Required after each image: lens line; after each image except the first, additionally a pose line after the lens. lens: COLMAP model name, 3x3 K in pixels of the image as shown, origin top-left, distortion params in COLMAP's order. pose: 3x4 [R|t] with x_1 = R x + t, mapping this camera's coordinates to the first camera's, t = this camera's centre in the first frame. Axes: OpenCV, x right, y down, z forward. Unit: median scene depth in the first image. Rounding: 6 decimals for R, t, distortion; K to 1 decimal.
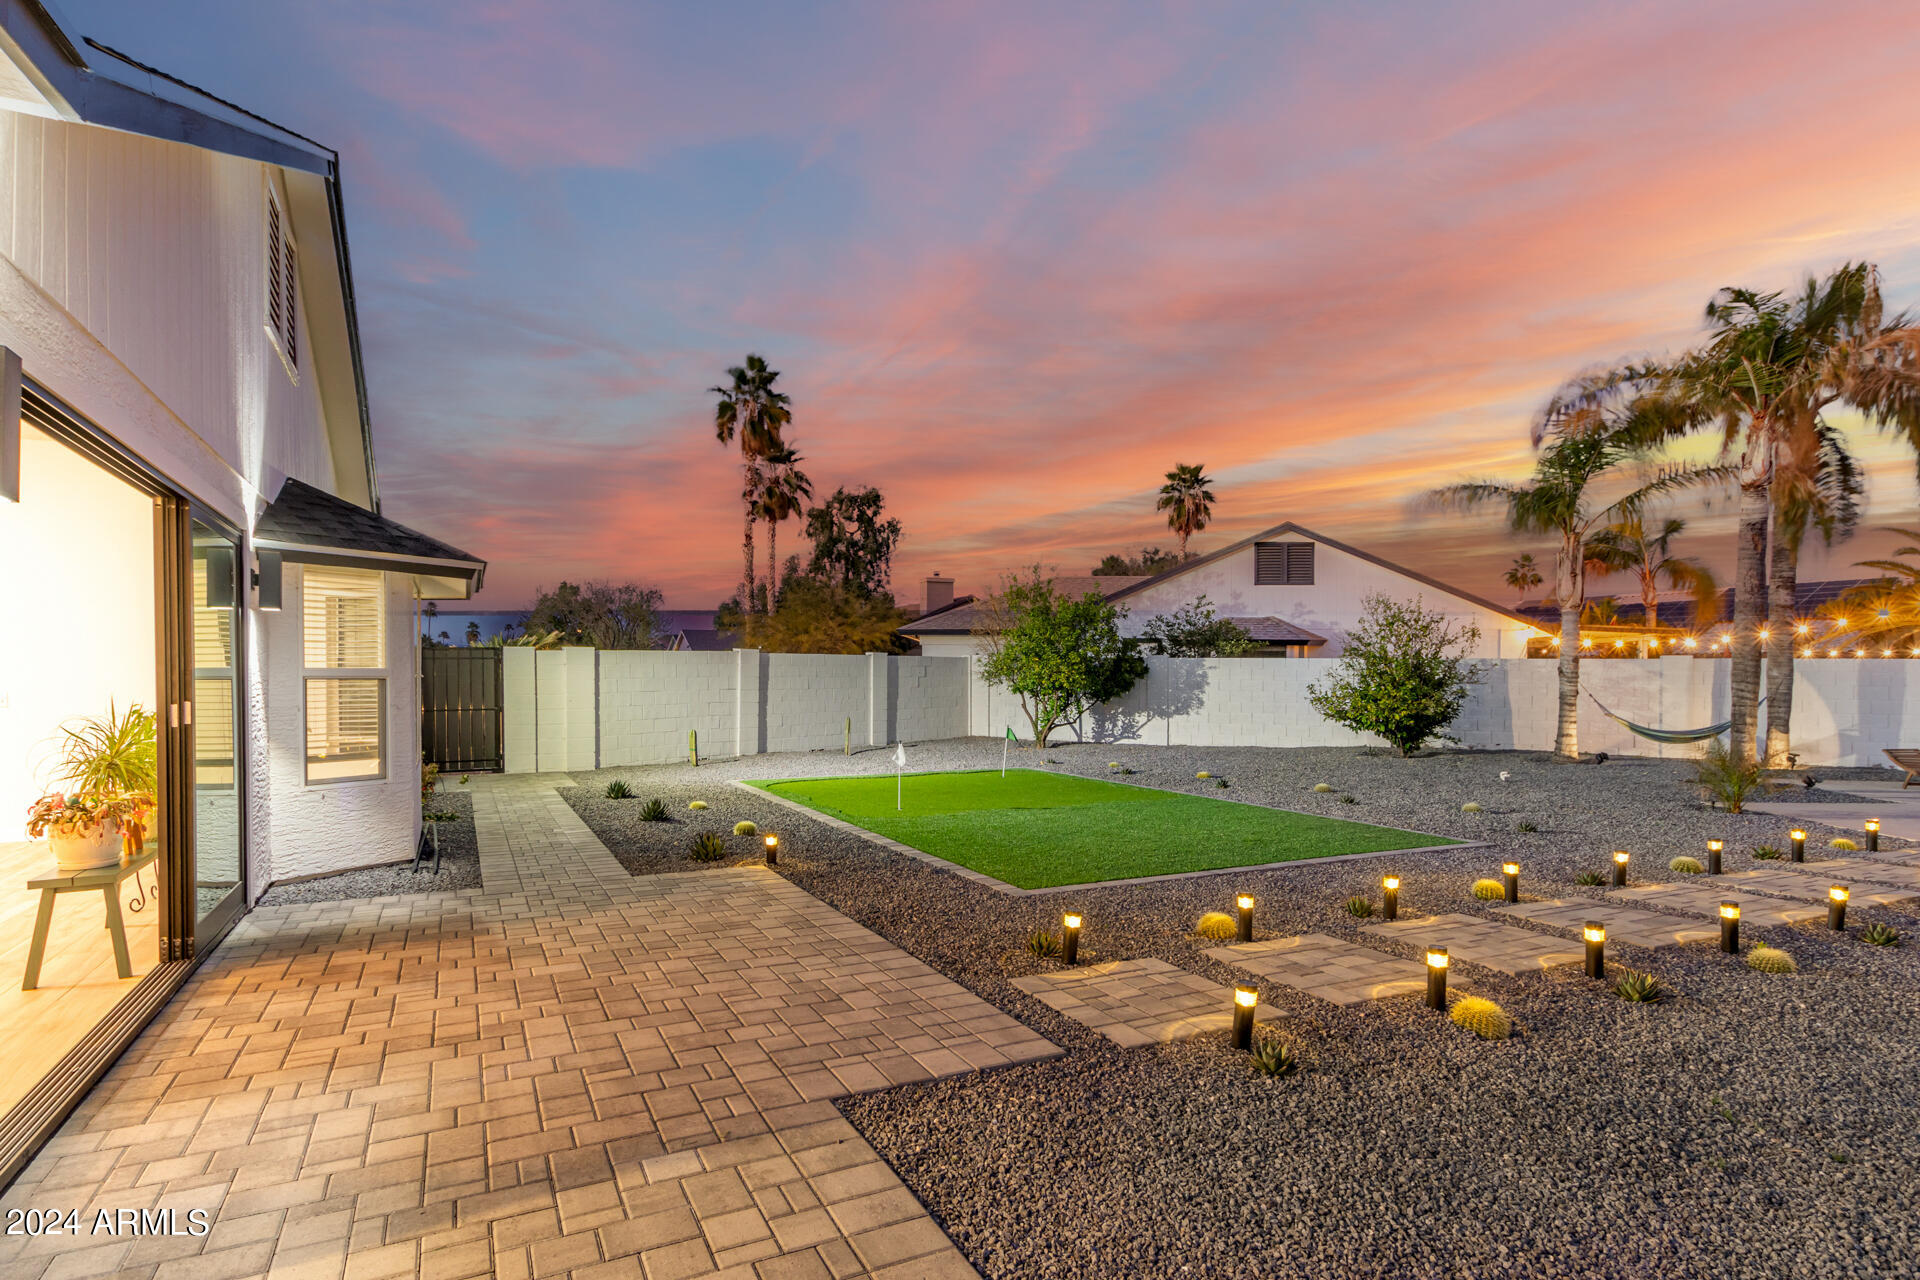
lens RADIAL K [[998.2, 0, 960.0], [0, 998.2, 640.0], [0, 0, 1]] dist [0.012277, -0.000441]
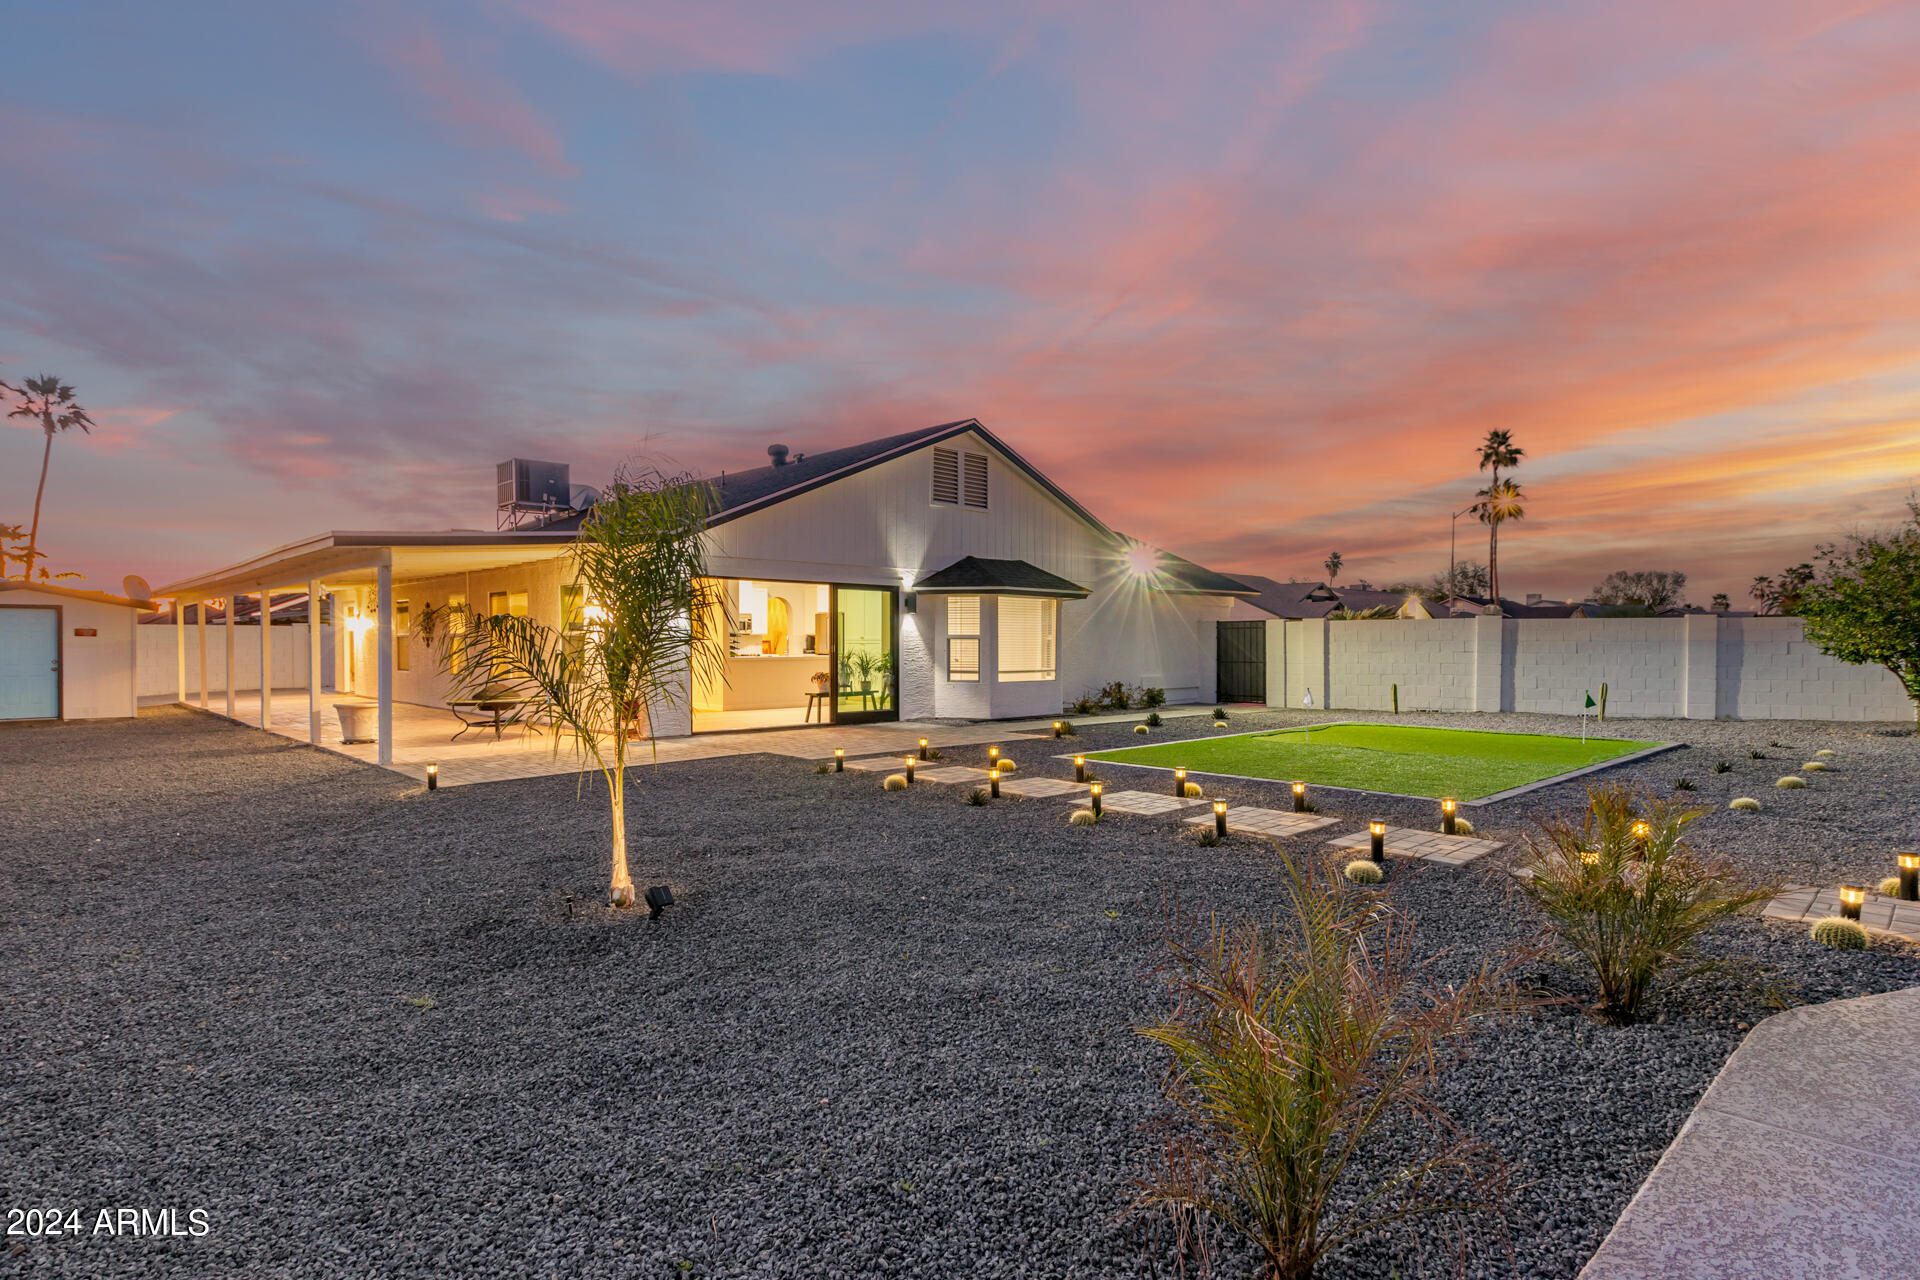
lens RADIAL K [[998.2, 0, 960.0], [0, 998.2, 640.0], [0, 0, 1]] dist [0.012277, -0.000441]
pose [[0.286513, -0.000606, -0.958076, 0.830535], [0.032245, 0.999439, 0.009010, 0.009460], [0.957534, -0.033474, 0.286372, 0.157219]]
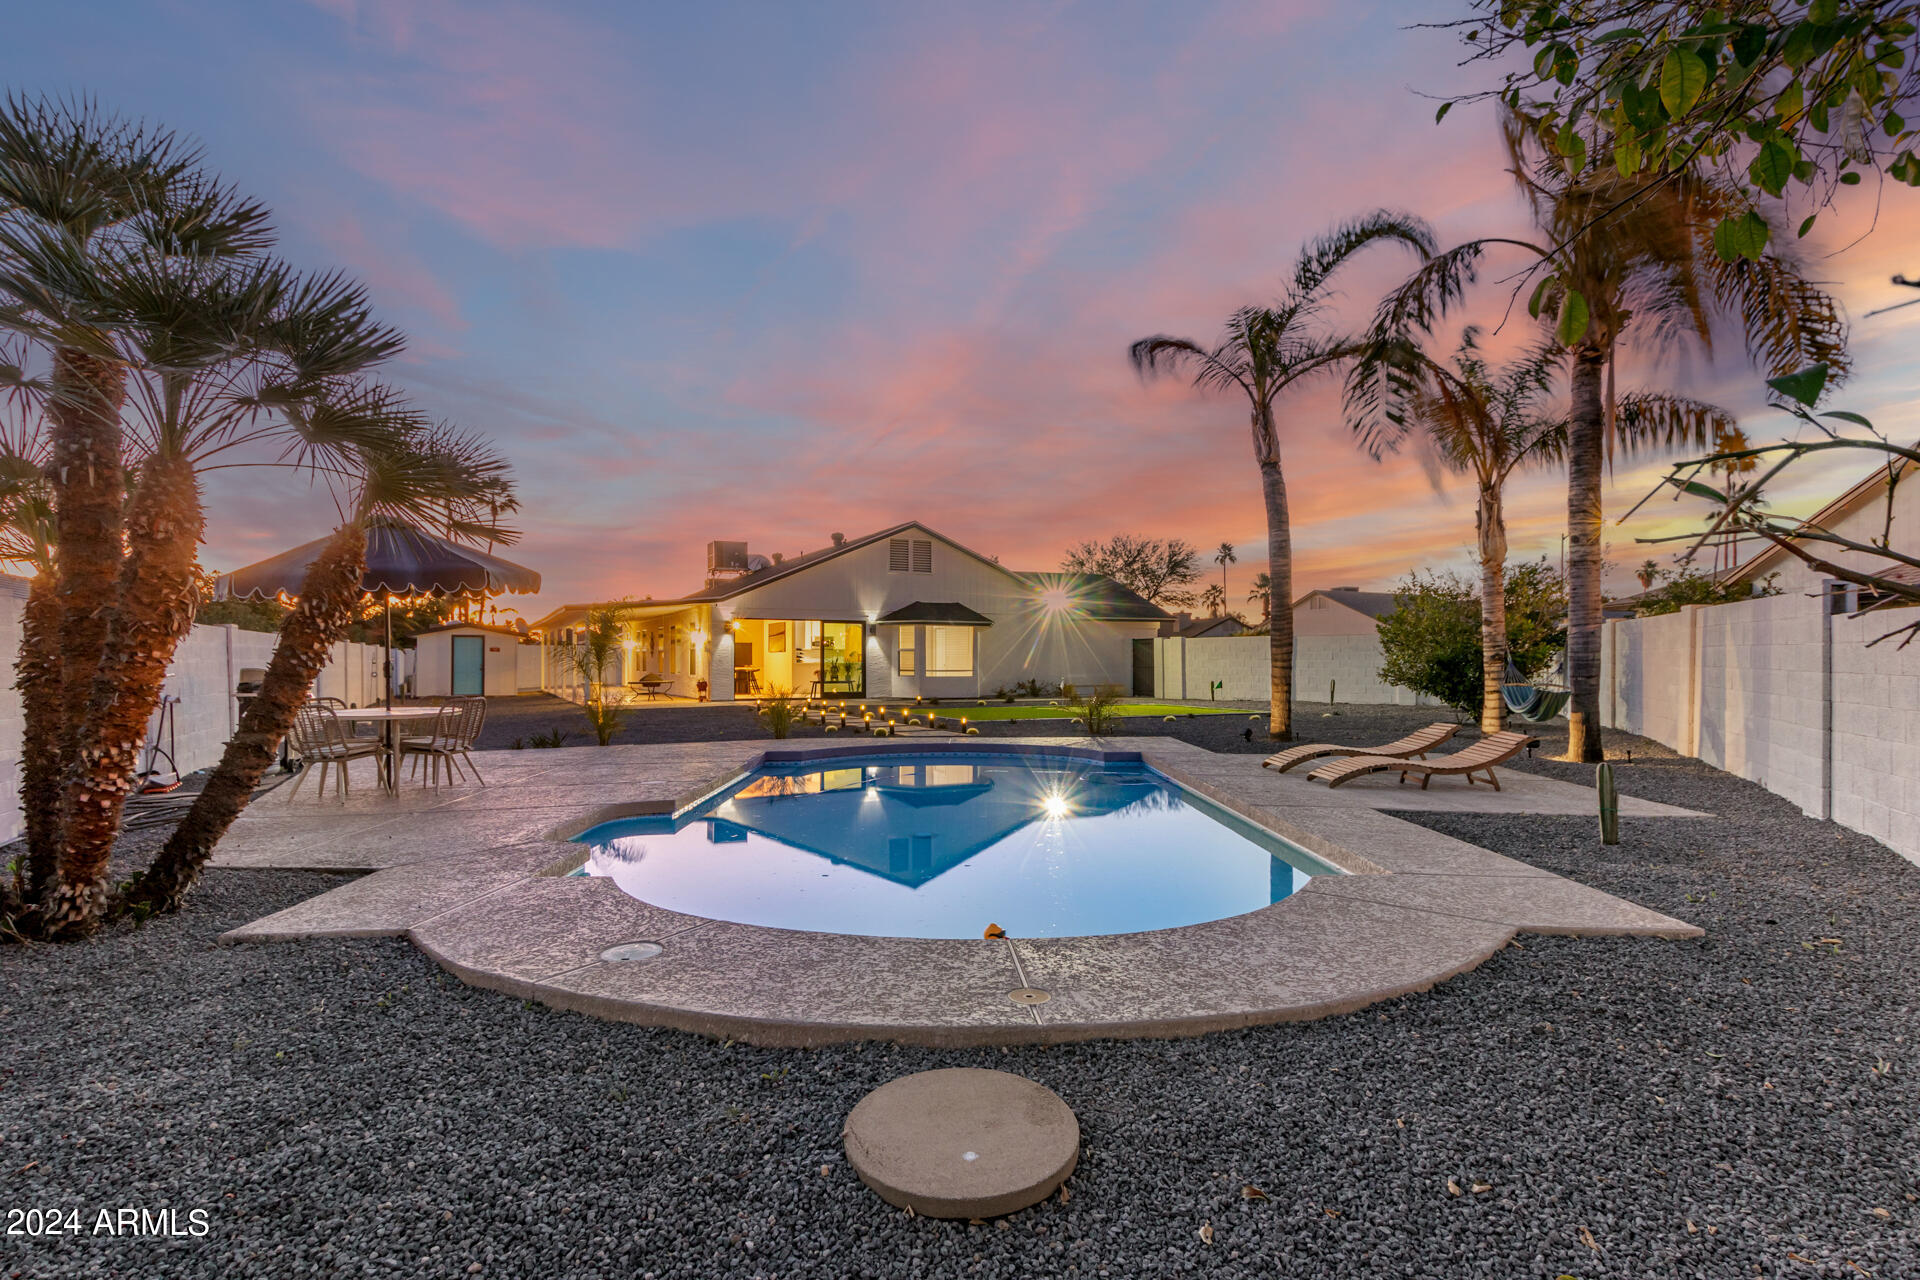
lens RADIAL K [[998.2, 0, 960.0], [0, 998.2, 640.0], [0, 0, 1]] dist [0.012277, -0.000441]
pose [[-0.017817, -0.019718, -0.999647, 1.660768], [0.034777, 0.999188, -0.020328, 0.039759], [0.999236, -0.035127, -0.017117, 0.619193]]
